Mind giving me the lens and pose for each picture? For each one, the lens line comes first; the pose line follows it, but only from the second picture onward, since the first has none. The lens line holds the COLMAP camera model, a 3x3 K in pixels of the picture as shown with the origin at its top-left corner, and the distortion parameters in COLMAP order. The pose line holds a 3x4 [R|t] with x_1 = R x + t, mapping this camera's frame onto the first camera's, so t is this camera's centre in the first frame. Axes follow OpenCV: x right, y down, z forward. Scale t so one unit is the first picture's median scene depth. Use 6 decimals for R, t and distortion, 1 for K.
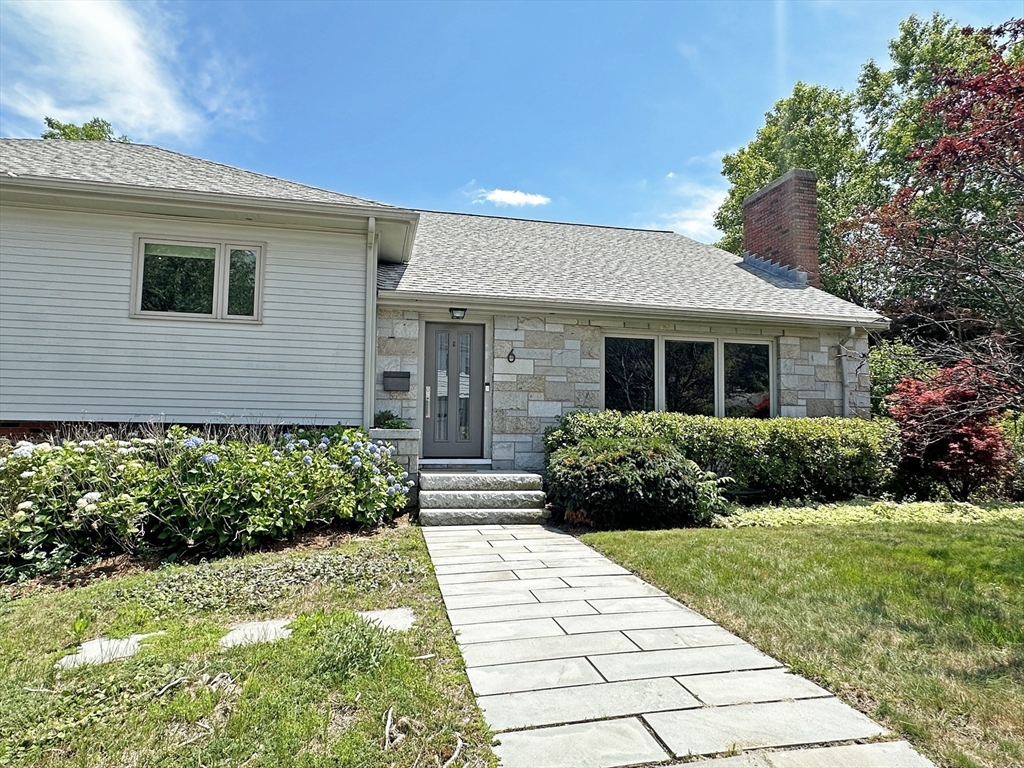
lens RADIAL K [[602.8, 0, 508.2], [0, 602.8, 384.8], [0, 0, 1]] dist [-0.000397, -0.004906]
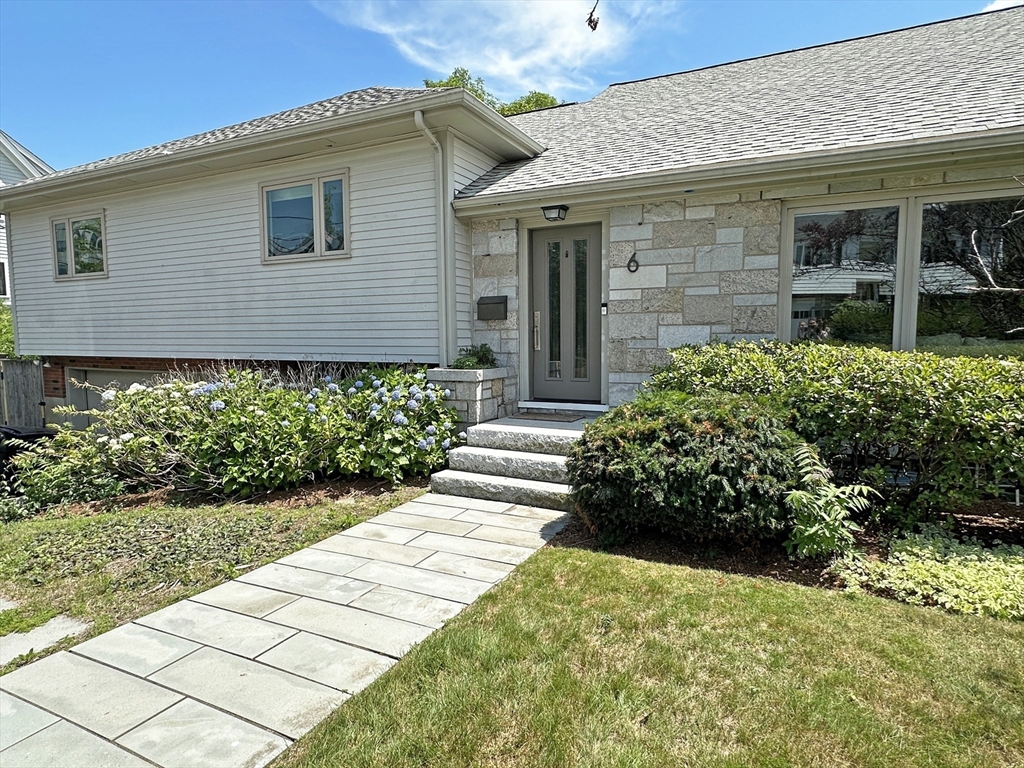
lens RADIAL K [[602.8, 0, 511.3], [0, 602.8, 388.3], [0, 0, 1]] dist [-0.000397, -0.004906]
pose [[0.769931, 0.041045, -0.636805, 0.367402], [0.066403, 0.987358, 0.143924, -0.014494], [0.634662, -0.153098, 0.757473, 0.364960]]
